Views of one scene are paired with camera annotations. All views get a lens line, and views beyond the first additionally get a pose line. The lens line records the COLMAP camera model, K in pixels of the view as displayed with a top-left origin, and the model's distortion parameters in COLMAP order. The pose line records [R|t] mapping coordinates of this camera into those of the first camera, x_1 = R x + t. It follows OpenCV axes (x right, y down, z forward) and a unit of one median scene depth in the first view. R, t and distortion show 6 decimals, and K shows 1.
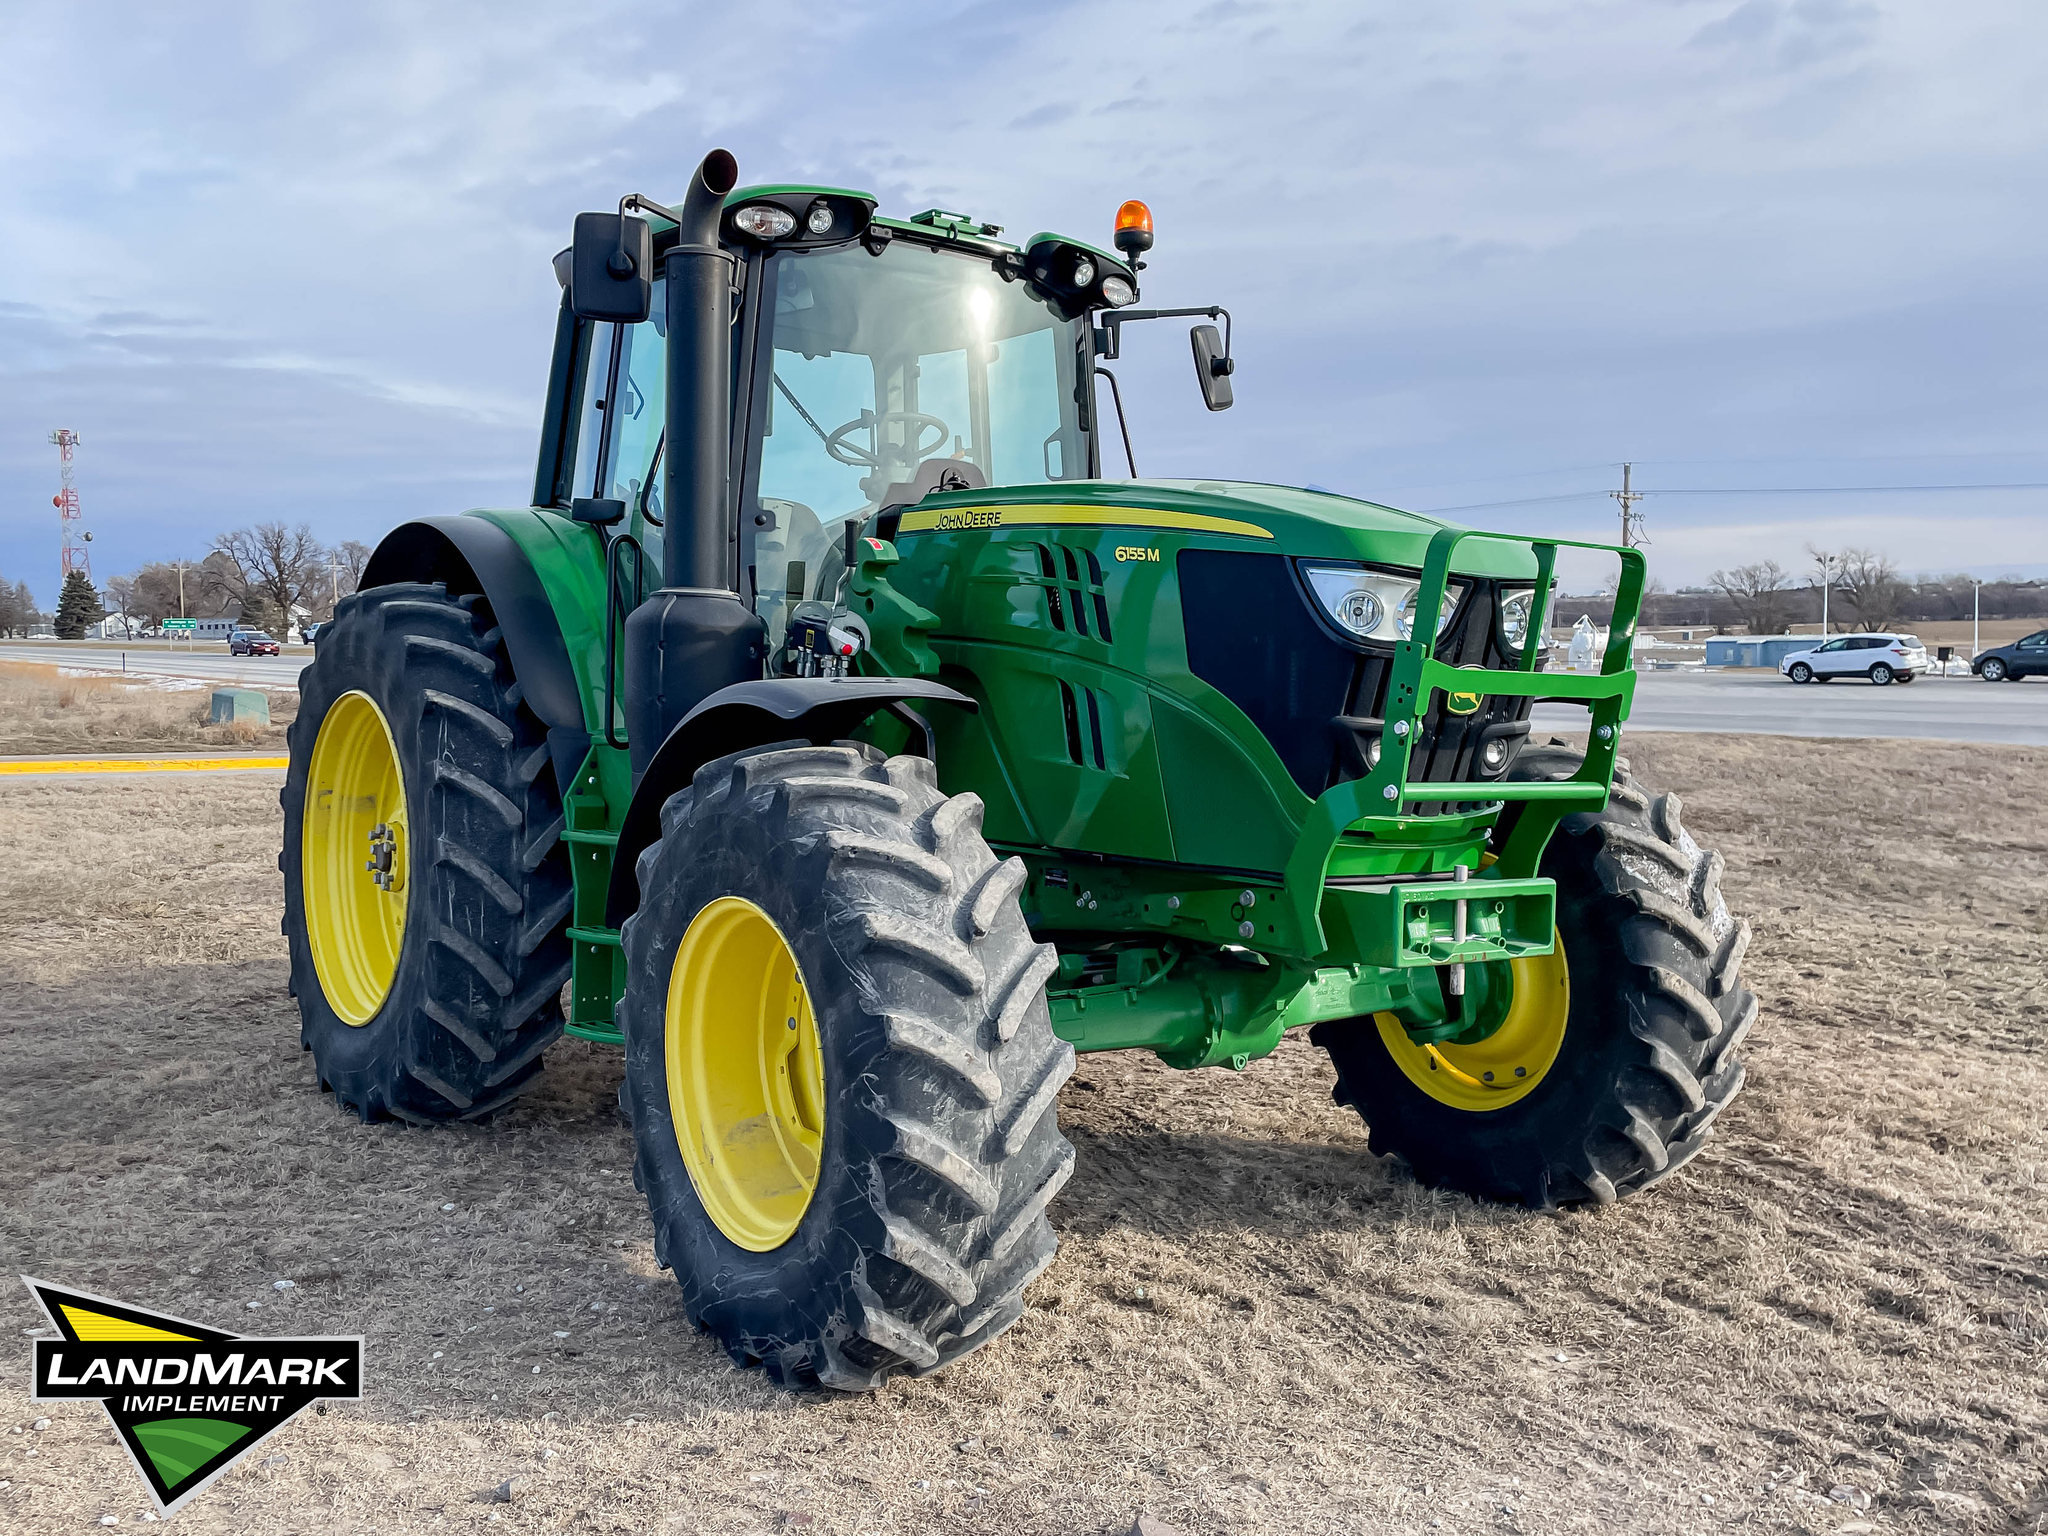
lens RADIAL K [[1920.0, 0, 1039.5], [0, 1920.0, 767.9], [0, 0, 1]] dist [0.040253, 0.000000]
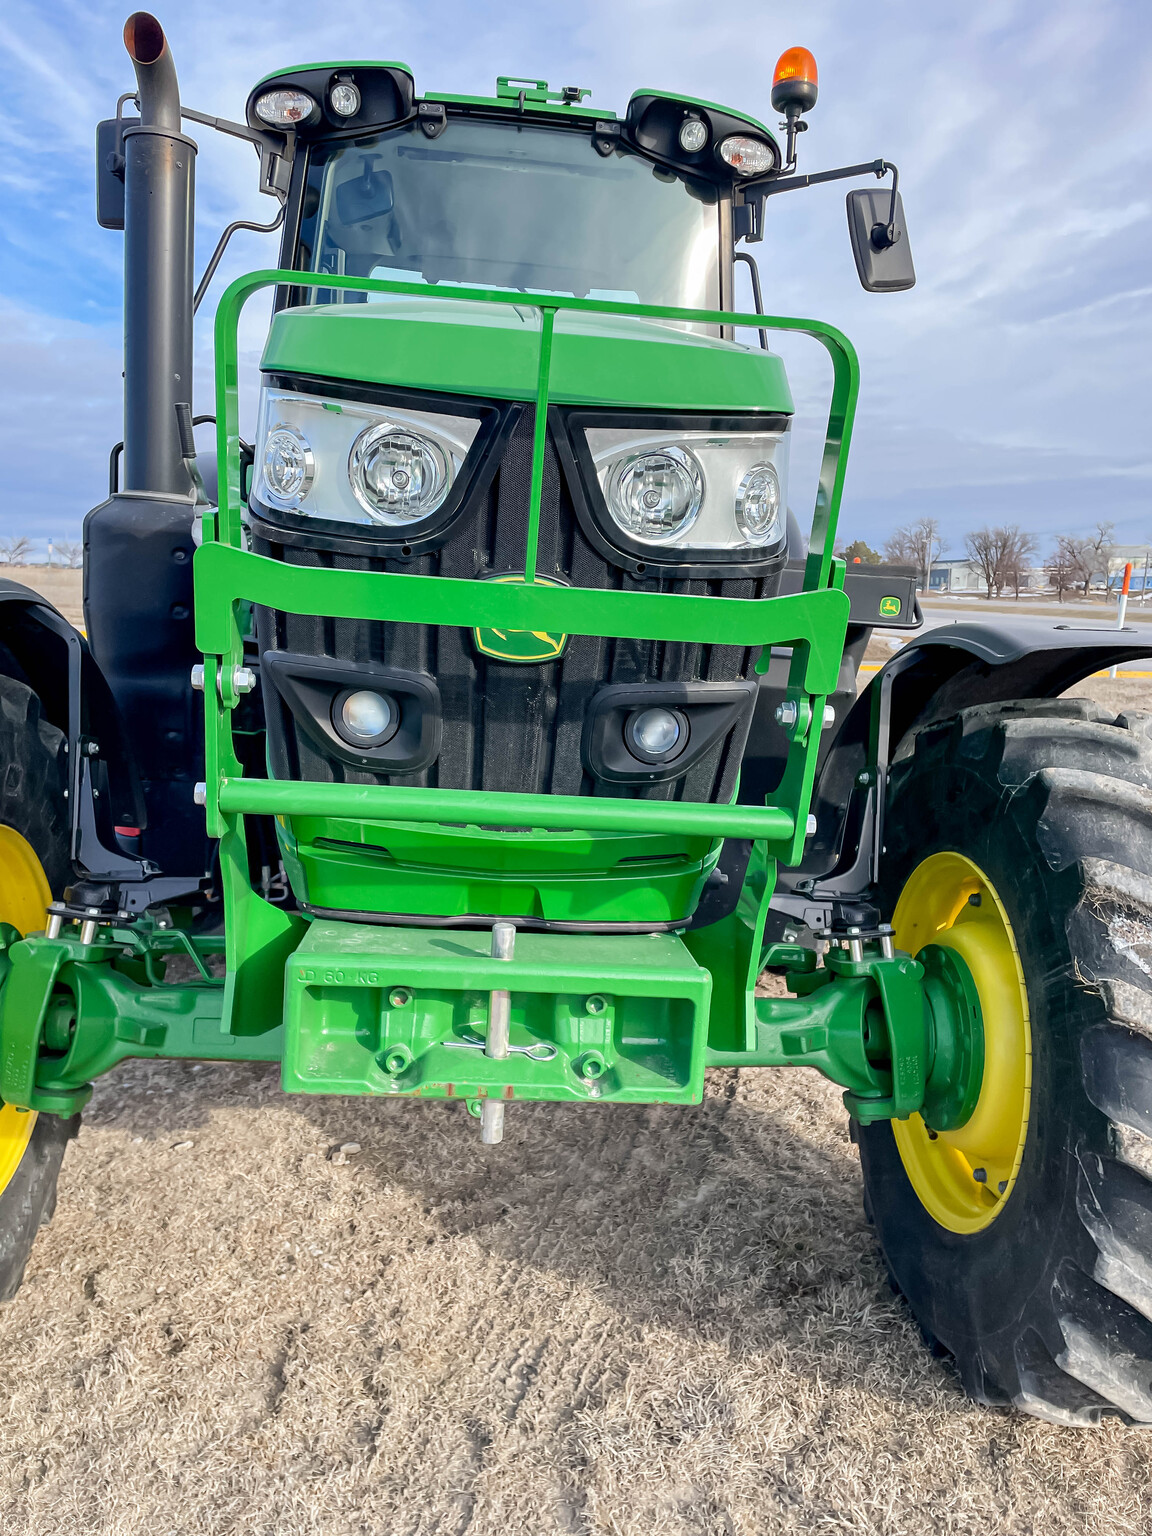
lens RADIAL K [[1172.2, 0, 570.3], [0, 1172.2, 768.8], [0, 0, 1]] dist [0.088292, -0.100160]
pose [[0.844610, 0.104130, -0.525157, 0.289688], [-0.061013, 0.993234, 0.098815, -0.021944], [0.531893, -0.051418, 0.845249, 0.500543]]
